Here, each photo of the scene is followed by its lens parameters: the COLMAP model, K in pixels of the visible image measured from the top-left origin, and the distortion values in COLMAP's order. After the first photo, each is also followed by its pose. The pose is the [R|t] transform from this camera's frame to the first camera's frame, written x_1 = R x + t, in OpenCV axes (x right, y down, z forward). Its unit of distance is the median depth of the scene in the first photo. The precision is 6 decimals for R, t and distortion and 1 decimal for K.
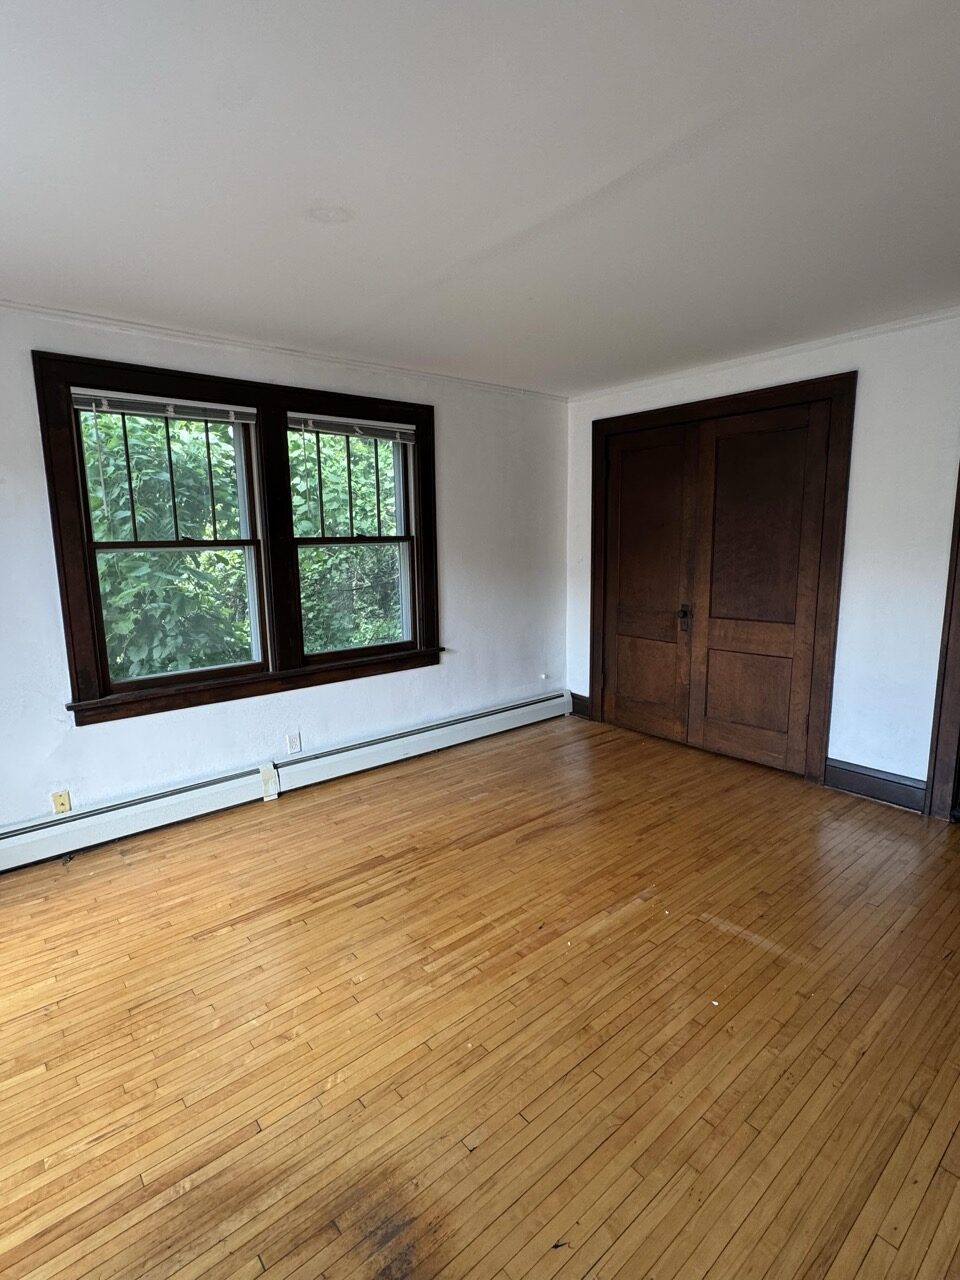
lens RADIAL K [[629.1, 0, 480.0], [0, 629.1, 640.0], [0, 0, 1]] dist [-0.003169, -0.000263]
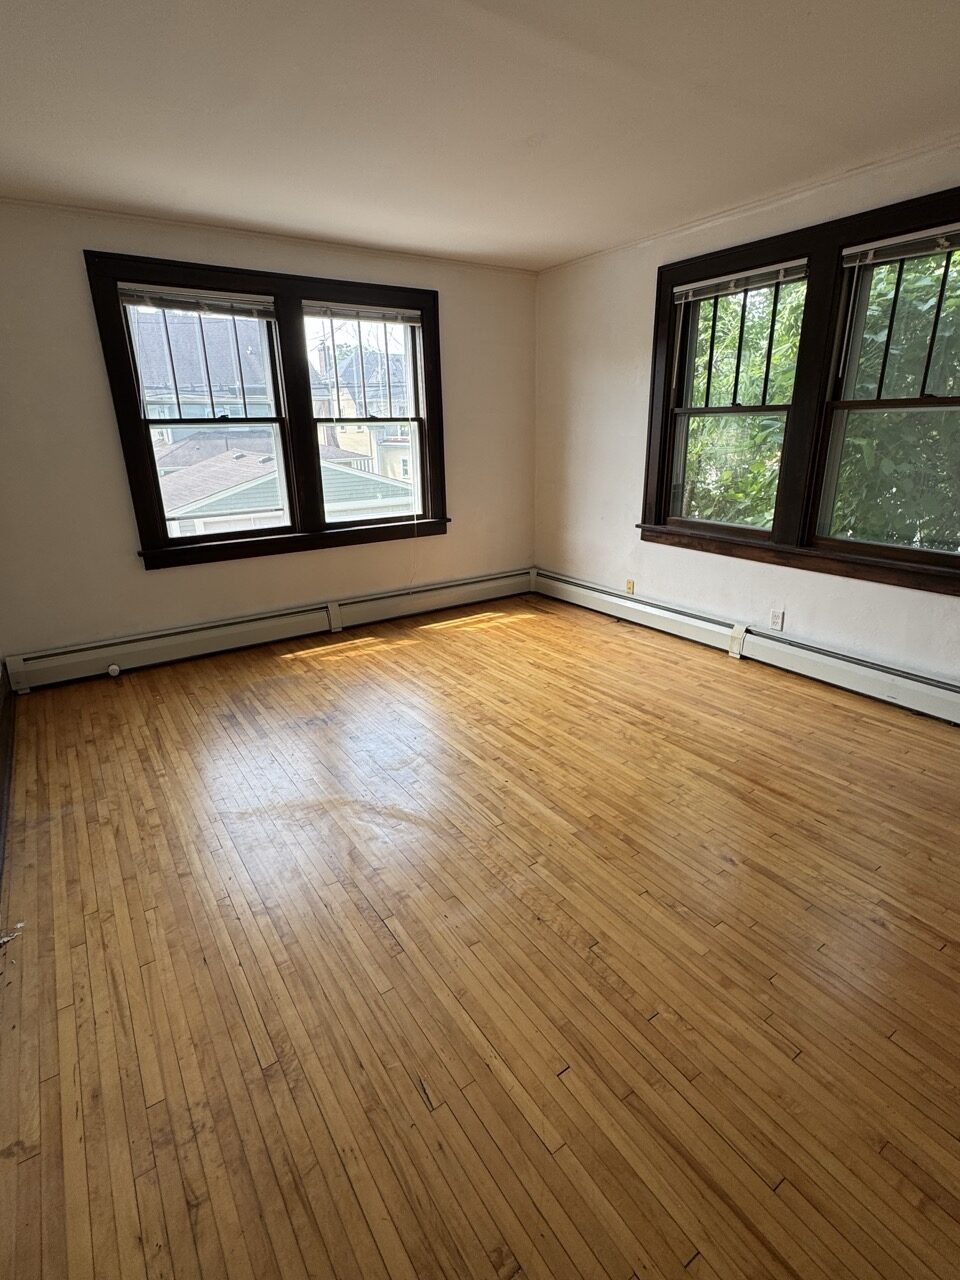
lens RADIAL K [[629.1, 0, 480.0], [0, 629.1, 640.0], [0, 0, 1]] dist [-0.003169, -0.000263]
pose [[-0.099729, 0.342970, -0.934037, 0.766588], [-0.136226, 0.925172, 0.354260, -0.105286], [0.985645, 0.162570, -0.045545, 0.652156]]
